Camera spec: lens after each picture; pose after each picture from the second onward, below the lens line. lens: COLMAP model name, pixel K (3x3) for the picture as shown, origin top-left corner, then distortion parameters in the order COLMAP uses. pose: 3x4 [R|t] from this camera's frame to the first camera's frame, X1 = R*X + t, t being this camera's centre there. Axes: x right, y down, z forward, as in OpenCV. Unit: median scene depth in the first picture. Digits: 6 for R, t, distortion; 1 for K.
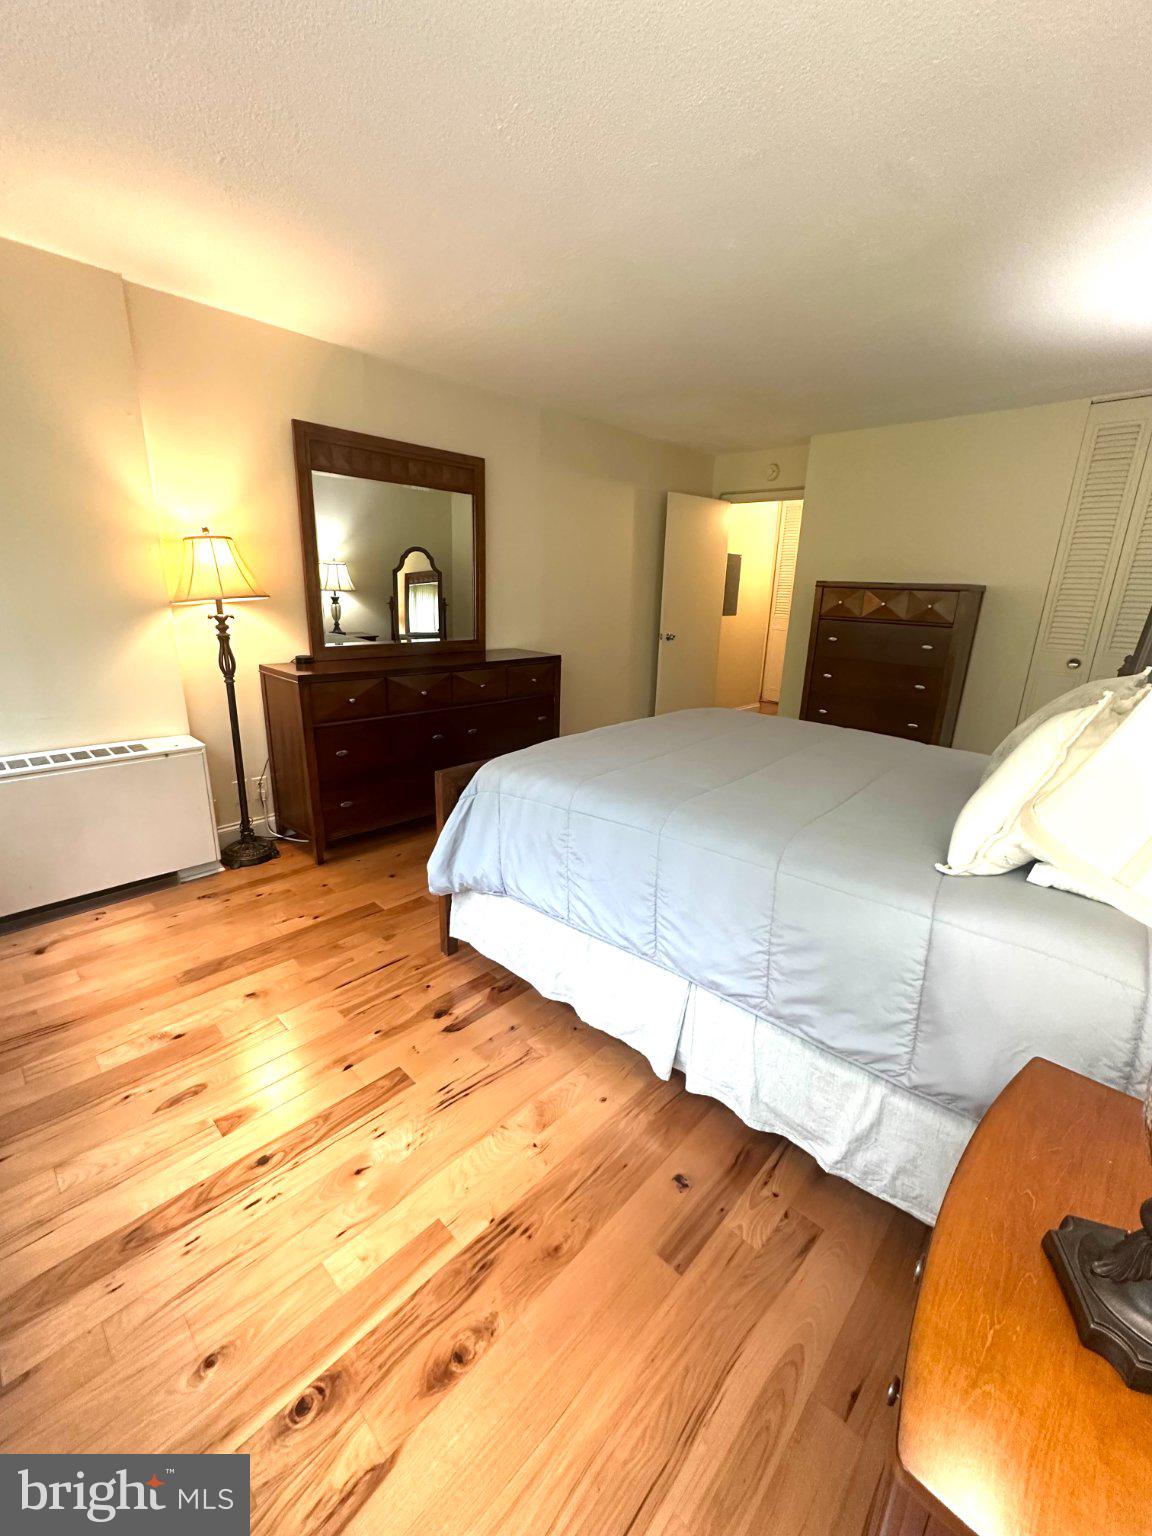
lens RADIAL K [[616.2, 0, 577.4], [0, 616.2, 755.6], [0, 0, 1]] dist [-0.003281, 0.000041]
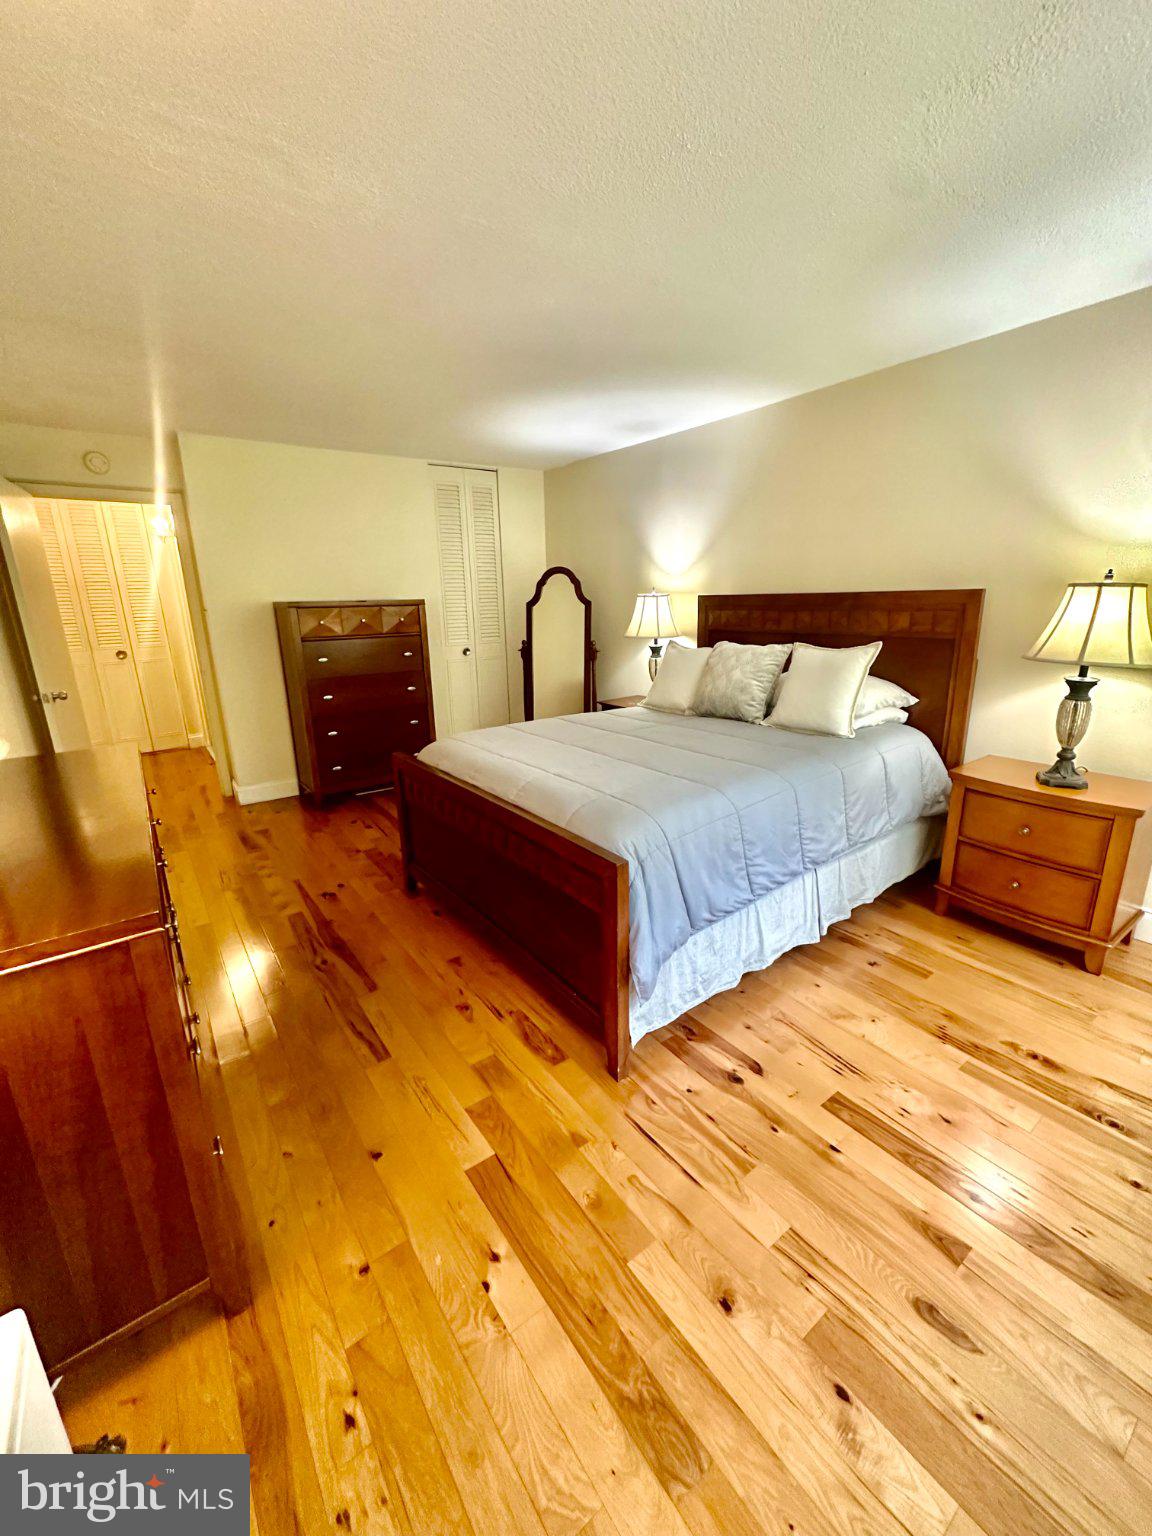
lens RADIAL K [[616.2, 0, 576.5], [0, 616.2, 771.0], [0, 0, 1]] dist [-0.003281, 0.000041]
pose [[0.177318, -0.298664, 0.937741, -1.248277], [0.292574, 0.925758, 0.239525, -0.380620], [-0.939659, 0.231886, 0.251535, 1.103187]]
